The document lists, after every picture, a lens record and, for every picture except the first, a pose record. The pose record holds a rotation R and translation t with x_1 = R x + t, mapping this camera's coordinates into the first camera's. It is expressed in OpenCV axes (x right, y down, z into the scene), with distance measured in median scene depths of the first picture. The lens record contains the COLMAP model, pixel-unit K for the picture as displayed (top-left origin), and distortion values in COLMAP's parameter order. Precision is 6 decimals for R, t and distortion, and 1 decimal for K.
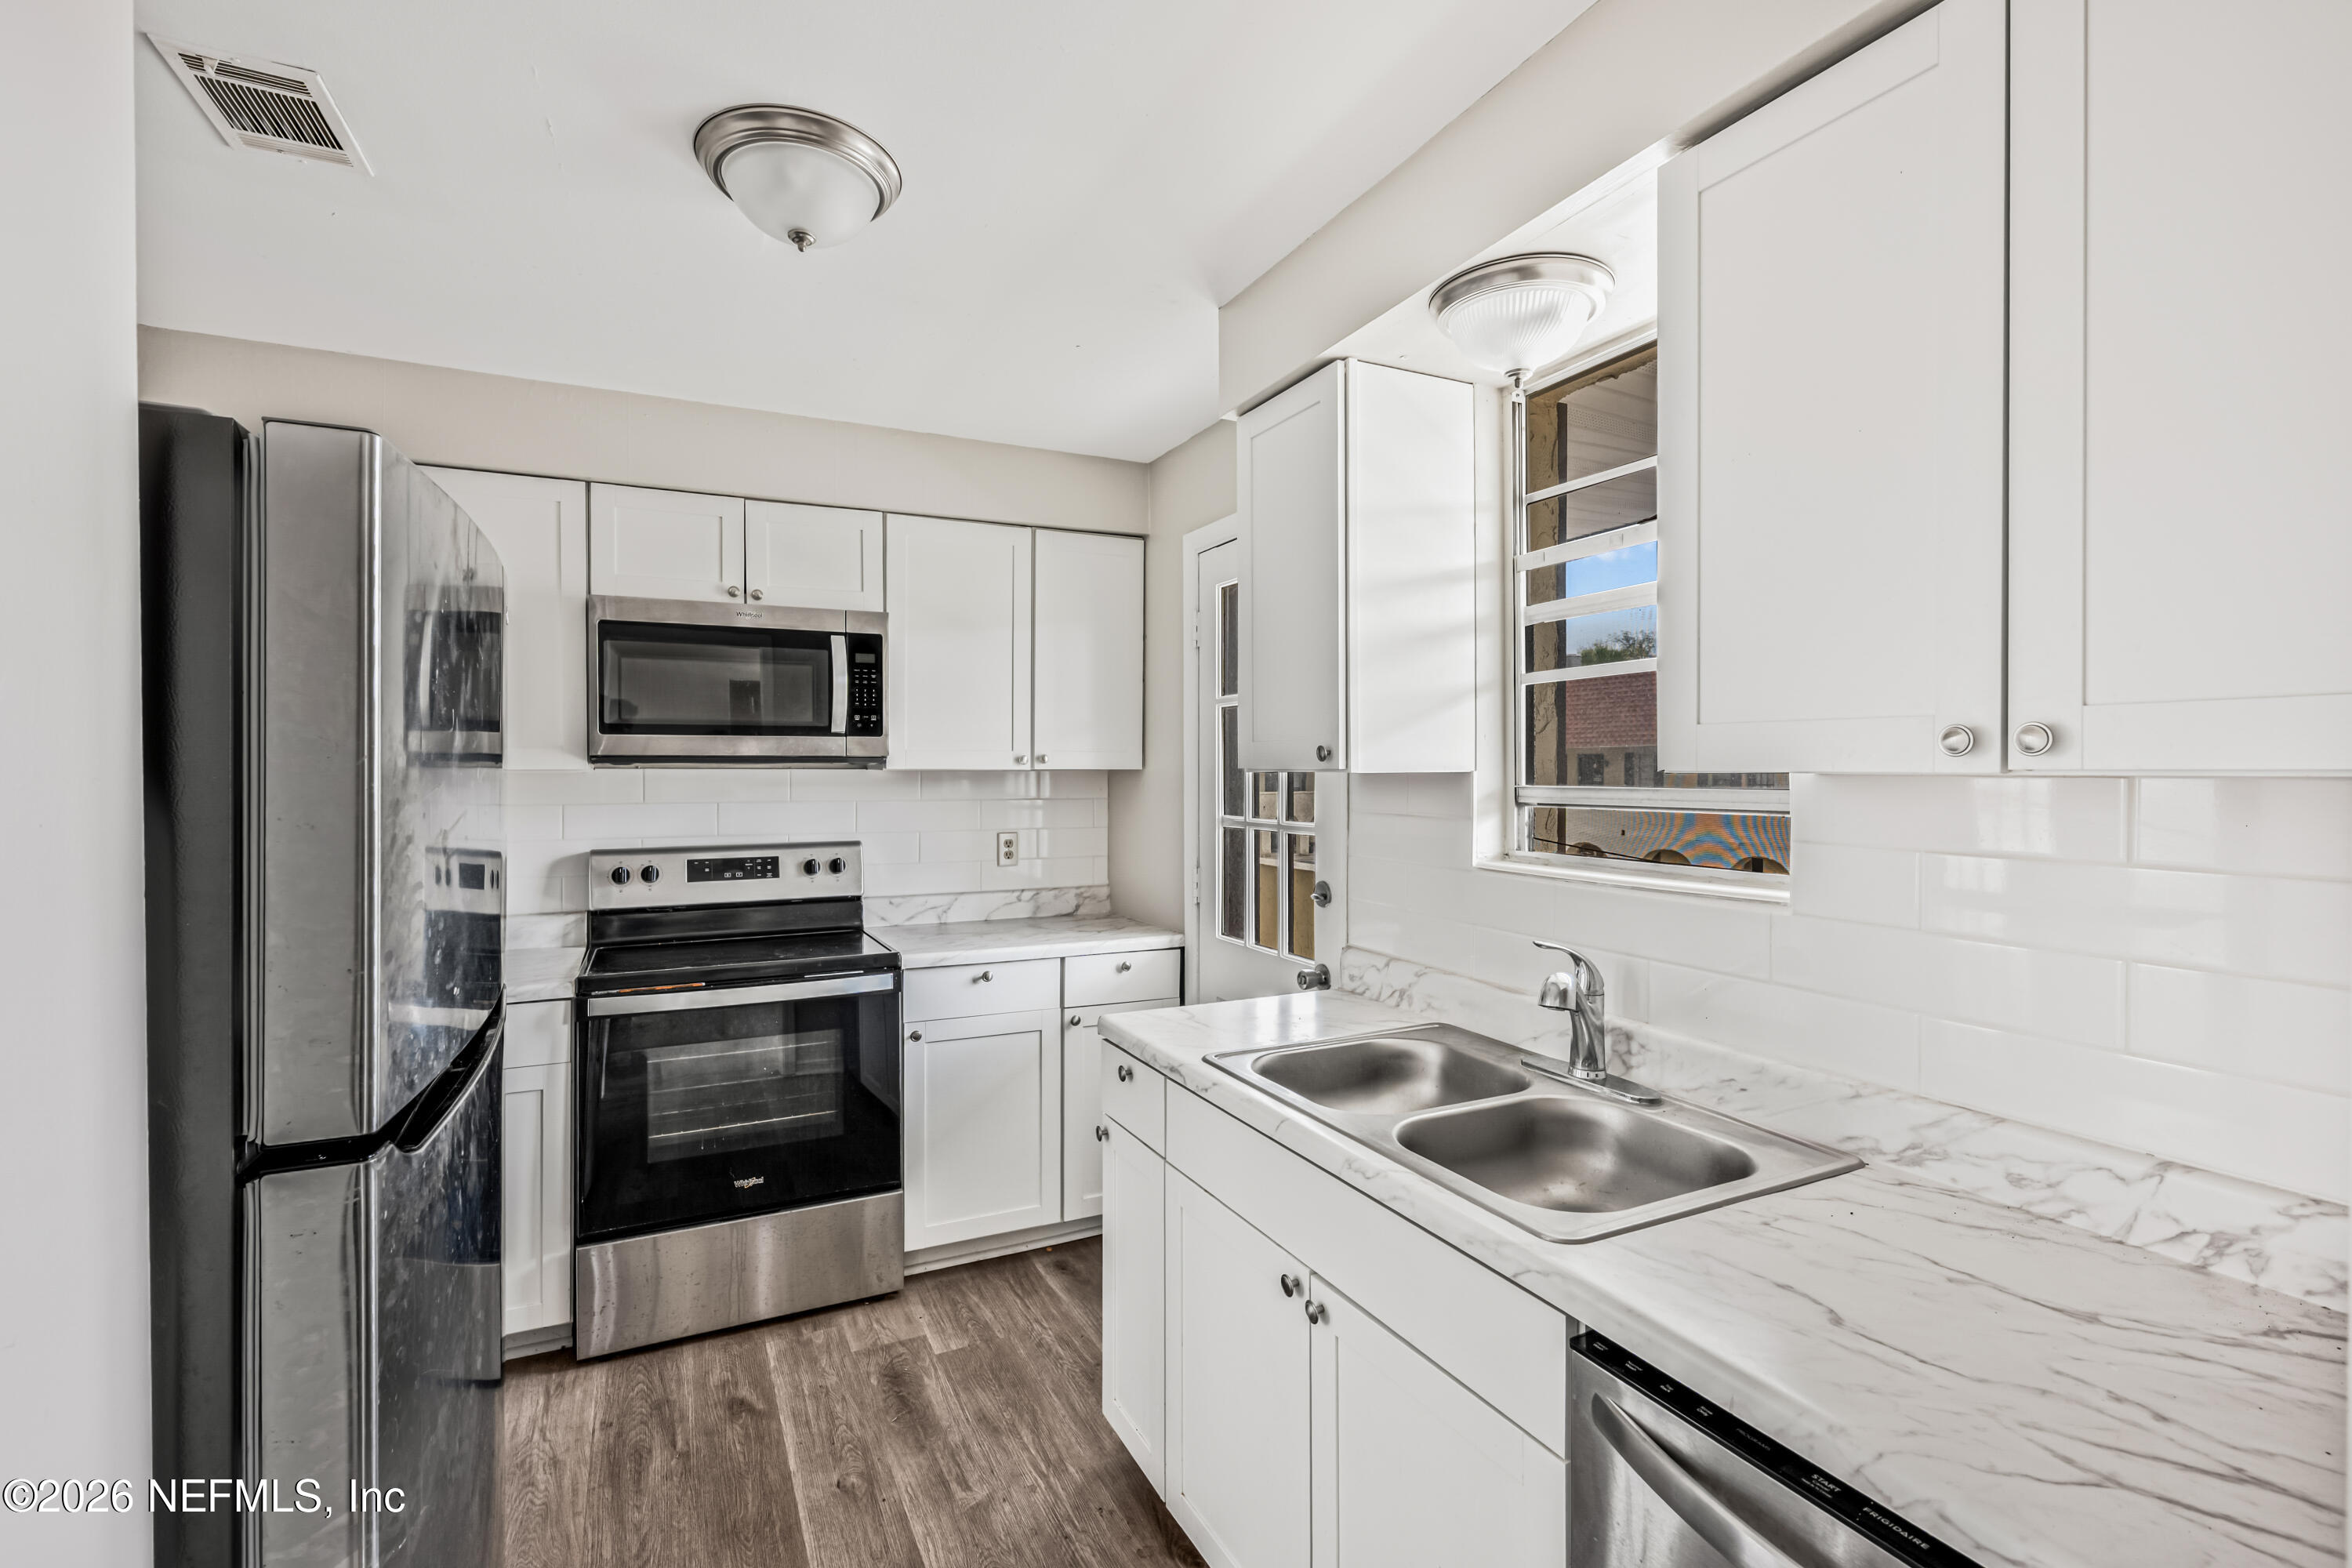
lens RADIAL K [[1065.2, 0, 1188.6], [0, 1065.2, 776.5], [0, 0, 1]] dist [-0.009308, 0.000736]
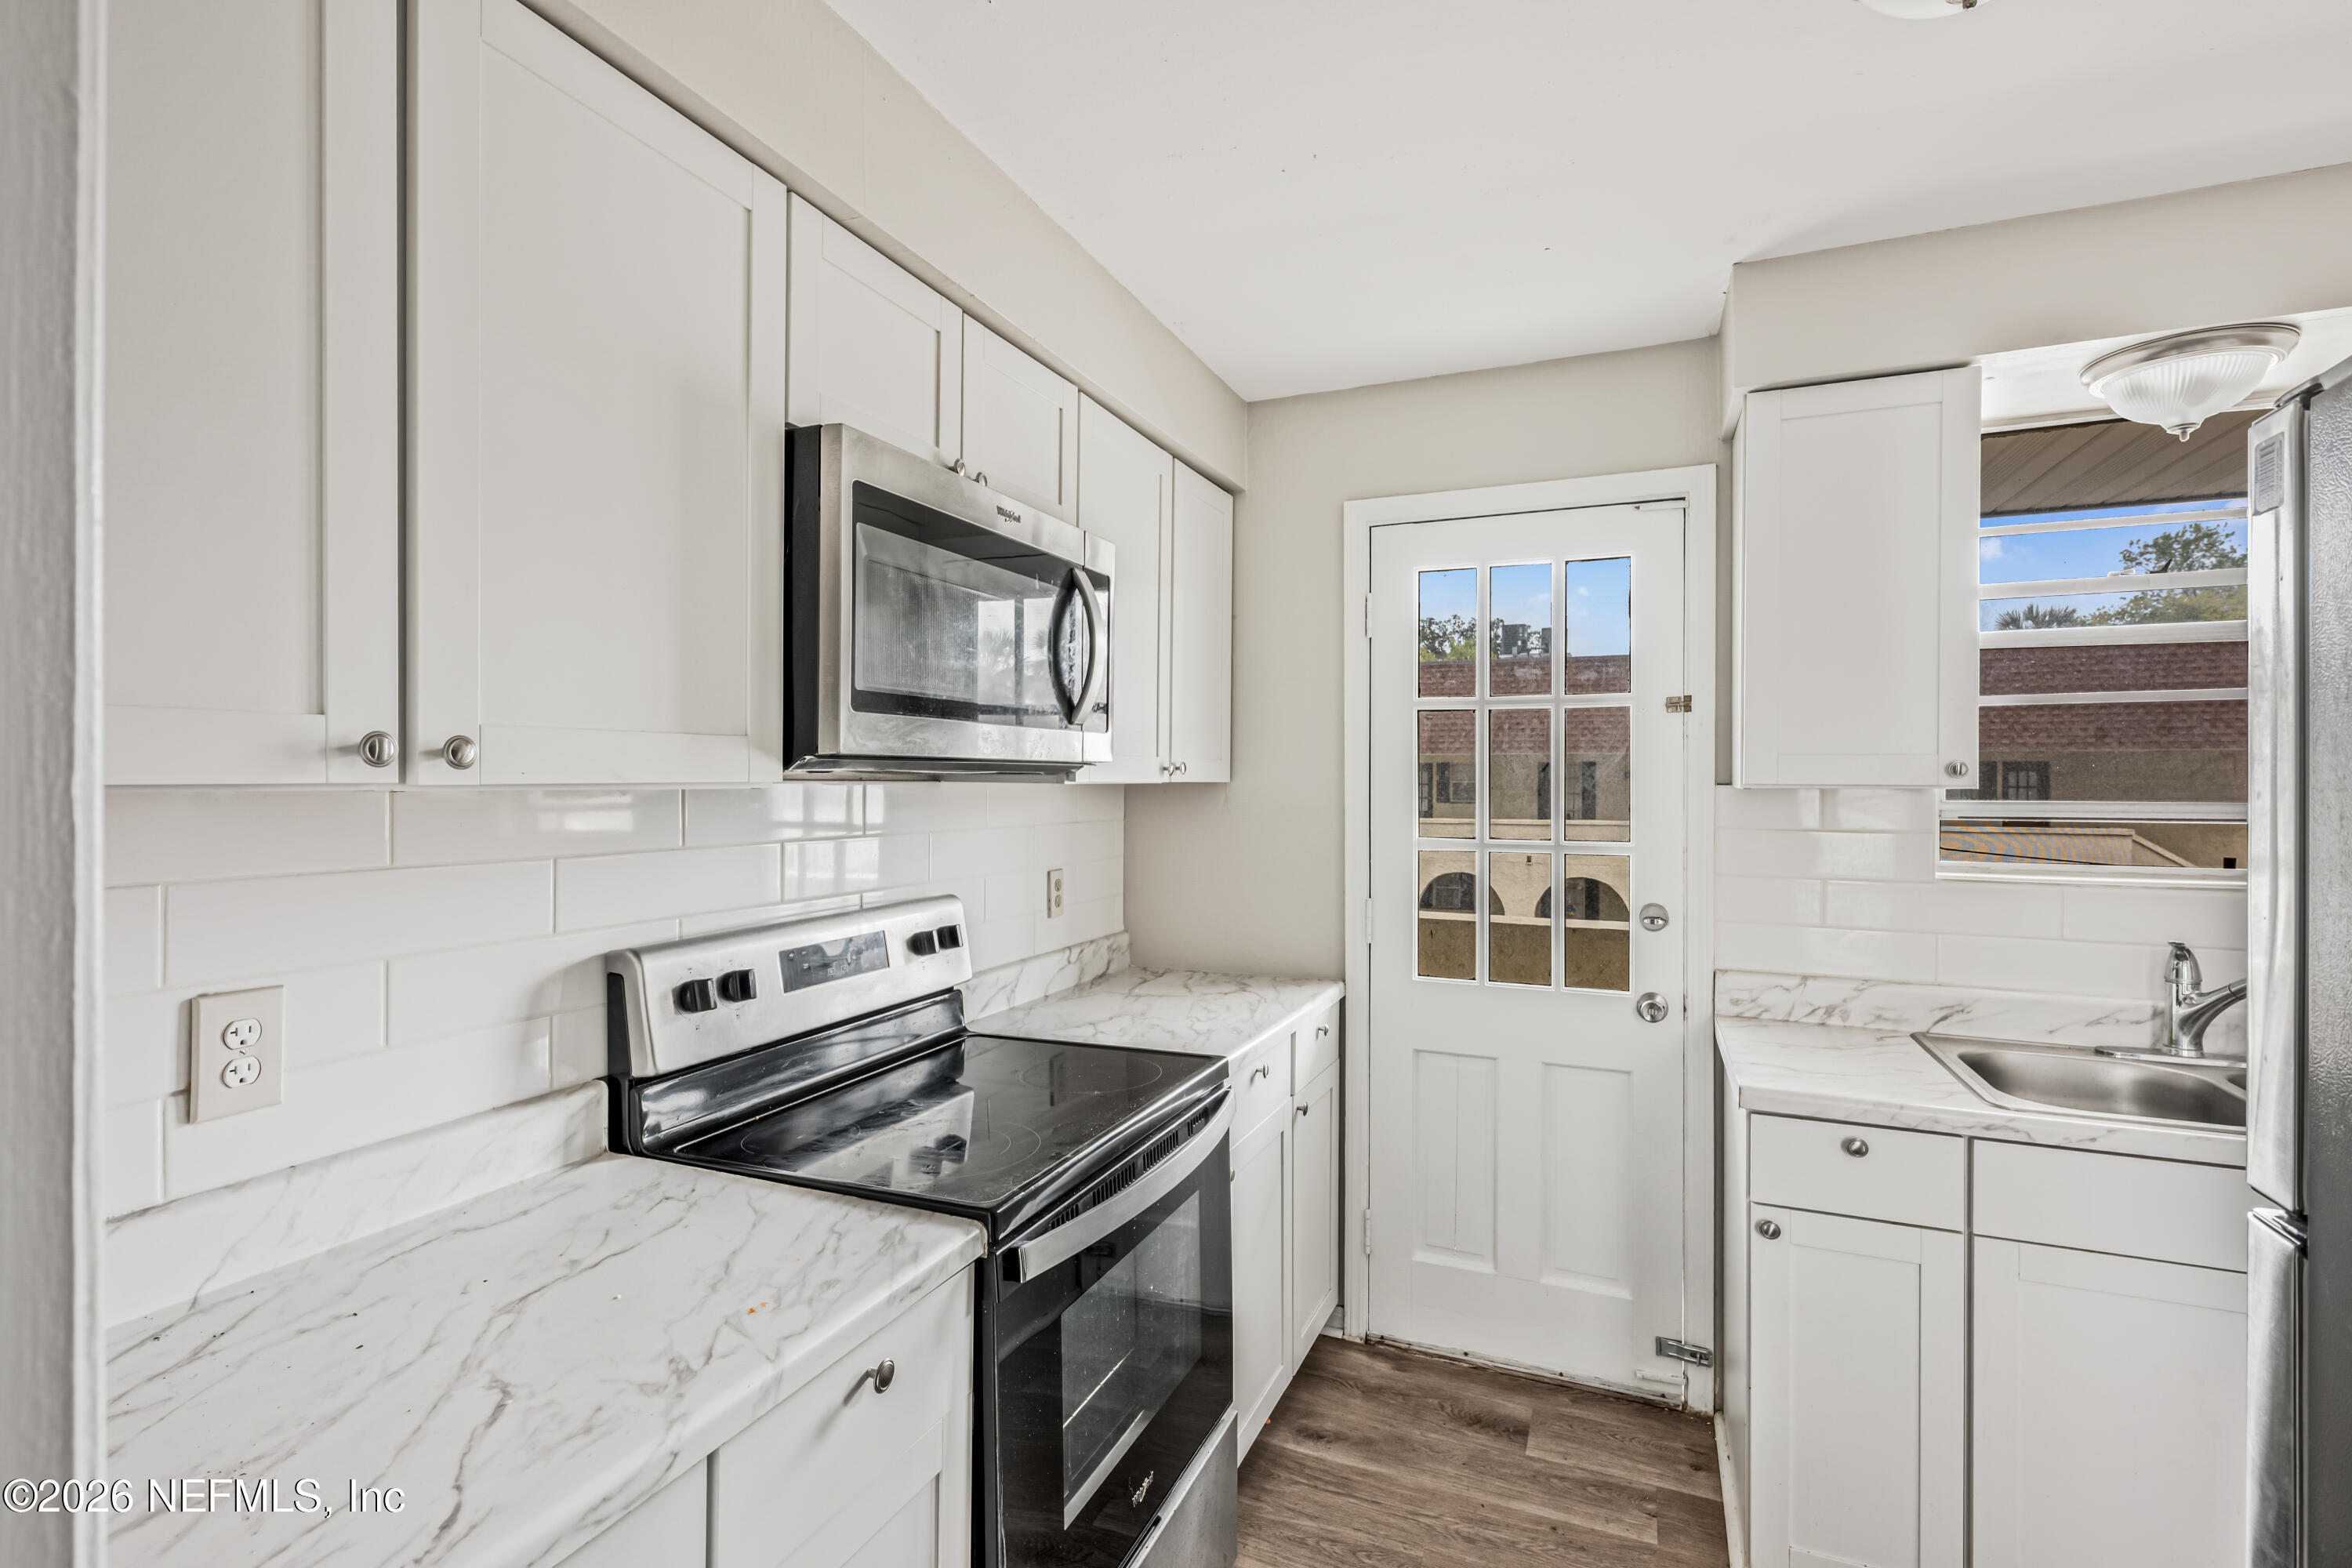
lens RADIAL K [[1065.2, 0, 1175.7], [0, 1065.2, 780.7], [0, 0, 1]] dist [-0.009308, 0.000736]
pose [[0.774162, -0.000448, 0.632987, -0.668727], [0.004062, 0.999983, -0.004260, -0.005279], [-0.632974, 0.005869, 0.774151, 0.464009]]
